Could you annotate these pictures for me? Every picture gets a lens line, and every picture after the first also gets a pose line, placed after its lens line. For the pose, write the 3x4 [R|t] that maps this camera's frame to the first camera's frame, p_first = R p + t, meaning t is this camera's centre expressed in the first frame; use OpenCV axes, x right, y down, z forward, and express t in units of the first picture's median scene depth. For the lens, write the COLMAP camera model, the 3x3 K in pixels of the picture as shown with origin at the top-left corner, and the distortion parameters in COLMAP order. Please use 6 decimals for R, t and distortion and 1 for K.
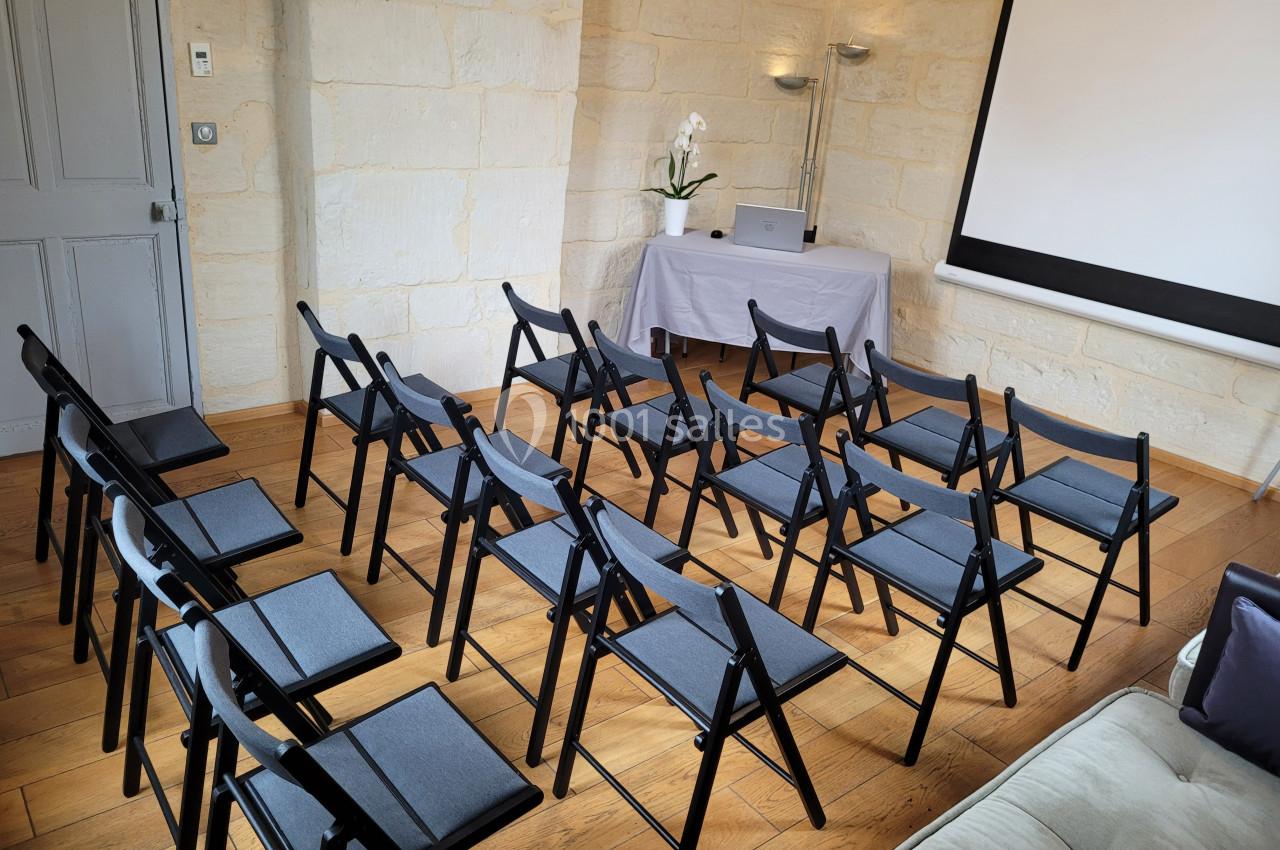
lens RADIAL K [[963.1, 0, 626.7], [0, 963.1, 425.0], [0, 0, 1]] dist [0.022997, -0.005022]
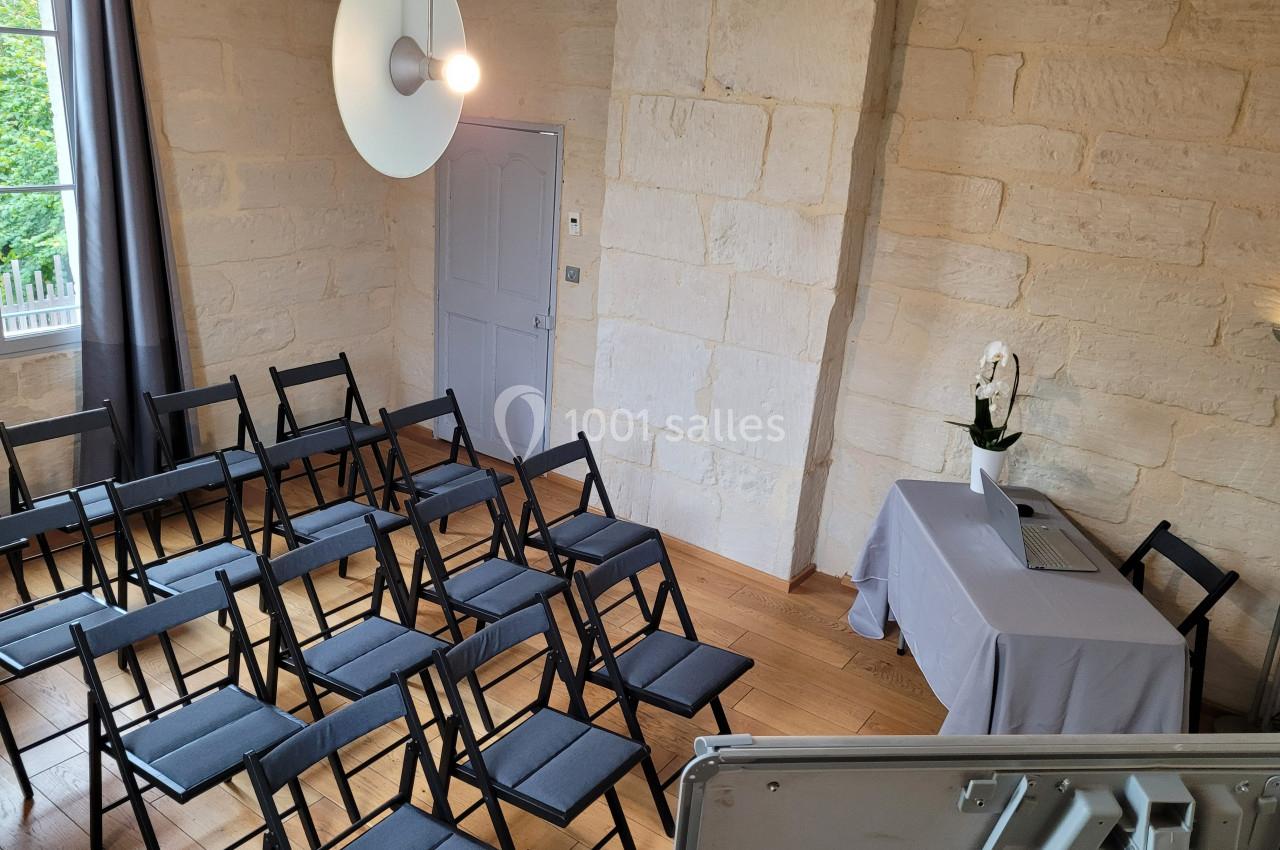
lens RADIAL K [[963.1, 0, 626.7], [0, 963.1, 425.0], [0, 0, 1]] dist [0.022997, -0.005022]
pose [[0.283208, 0.267785, -0.920915, 0.670000], [-0.397858, 0.906509, 0.141243, -0.245820], [0.872641, 0.326392, 0.363271, 0.475428]]
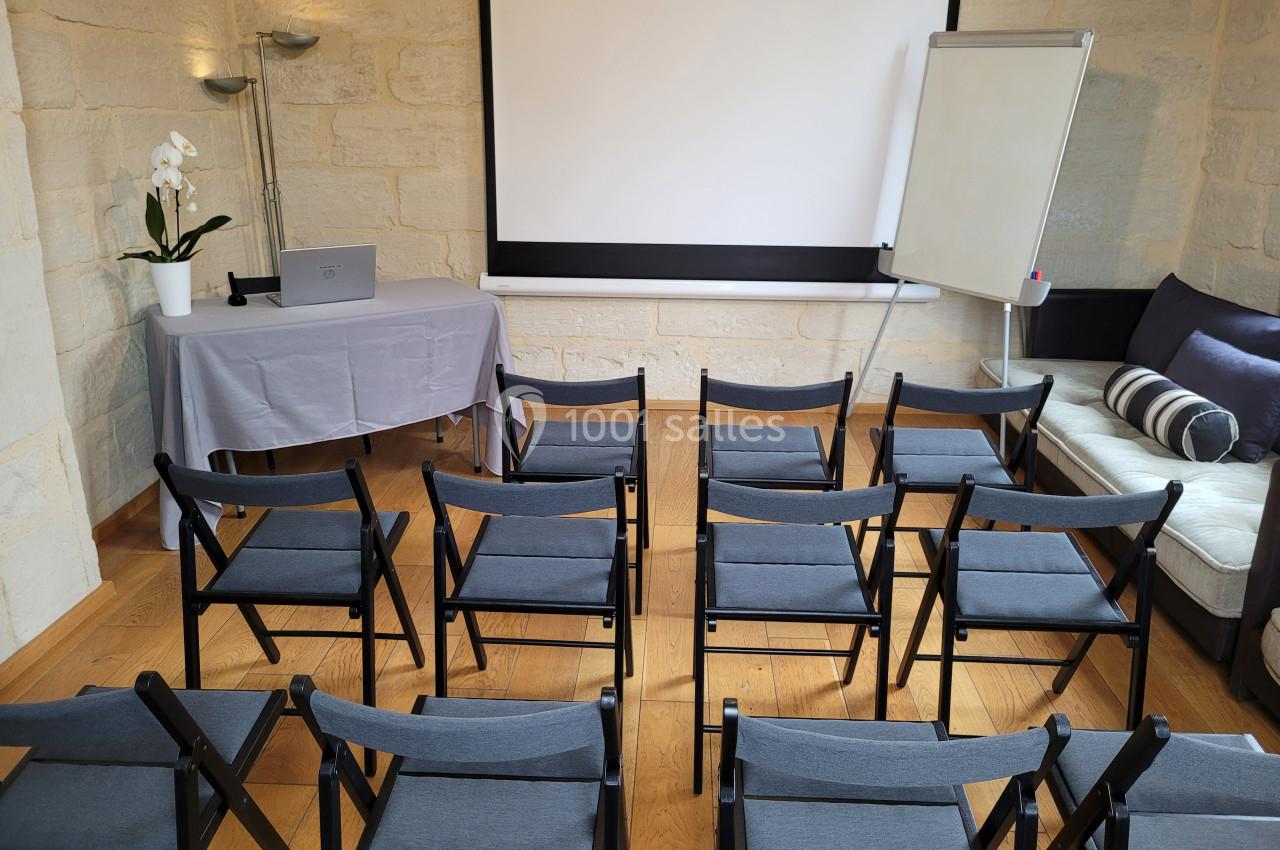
lens RADIAL K [[963.0, 0, 640.2], [0, 963.0, 417.0], [0, 0, 1]] dist [0.020810, -0.010957]
pose [[0.650374, -0.304548, 0.695891, -0.237880], [0.316974, 0.941347, 0.115727, -0.108308], [-0.690320, 0.145314, 0.708761, 0.316143]]
